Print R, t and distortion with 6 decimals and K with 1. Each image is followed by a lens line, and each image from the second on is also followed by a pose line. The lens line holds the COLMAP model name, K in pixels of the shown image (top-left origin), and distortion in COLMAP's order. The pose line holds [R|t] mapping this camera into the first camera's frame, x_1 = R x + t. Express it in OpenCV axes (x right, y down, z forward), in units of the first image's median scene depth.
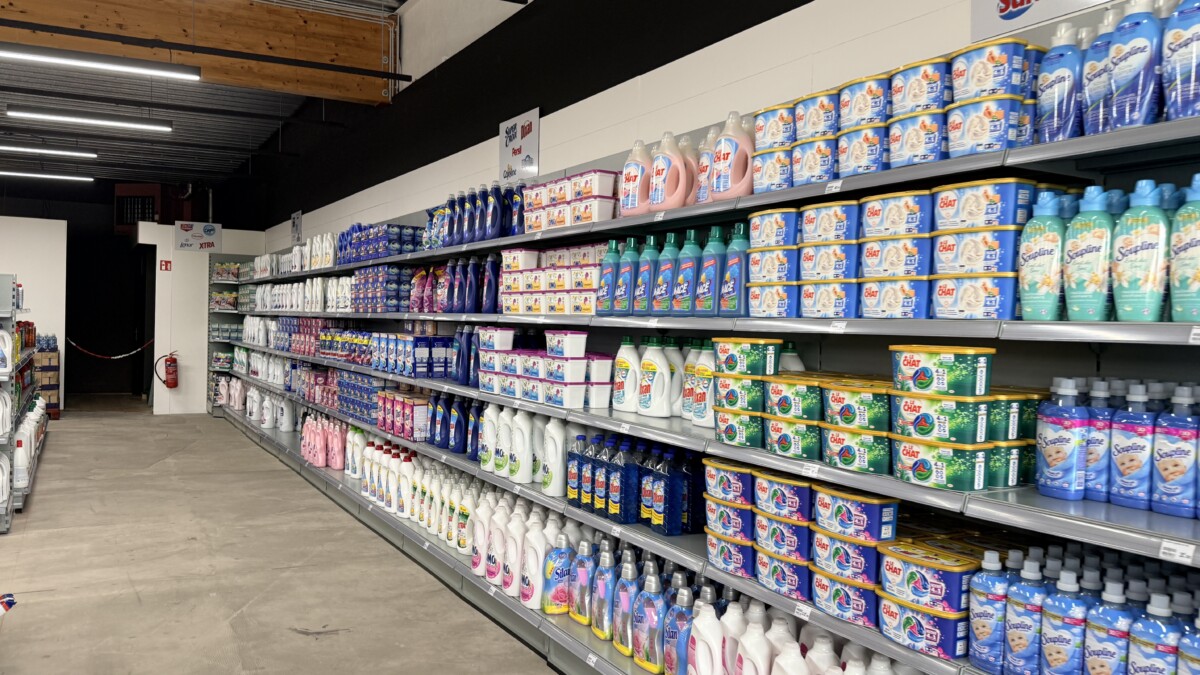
lens RADIAL K [[935.5, 0, 600.3], [0, 935.5, 338.1], [0, 0, 1]] dist [0.002784, 0.000216]
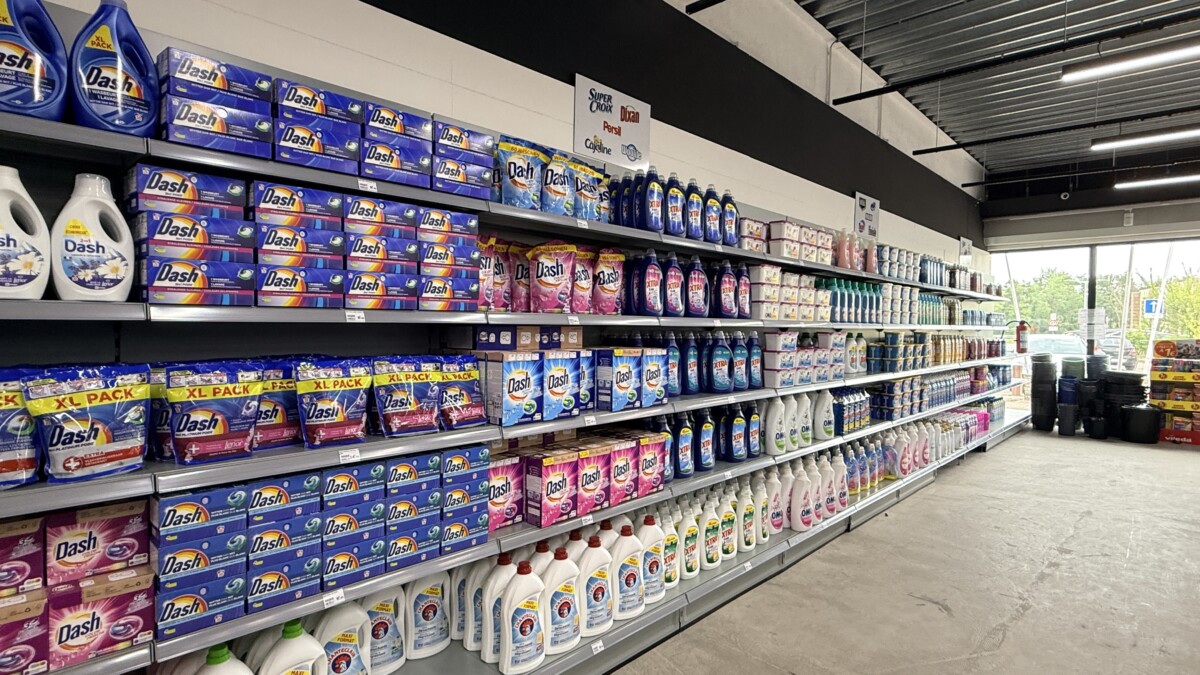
lens RADIAL K [[629.8, 0, 601.5], [0, 629.8, 339.3], [0, 0, 1]] dist [0.001361, 0.001784]
pose [[-0.311086, -0.046482, 0.949244, -0.770271], [-0.000268, 0.998807, 0.048822, -0.038884], [-0.950382, 0.014934, -0.310728, 1.403685]]
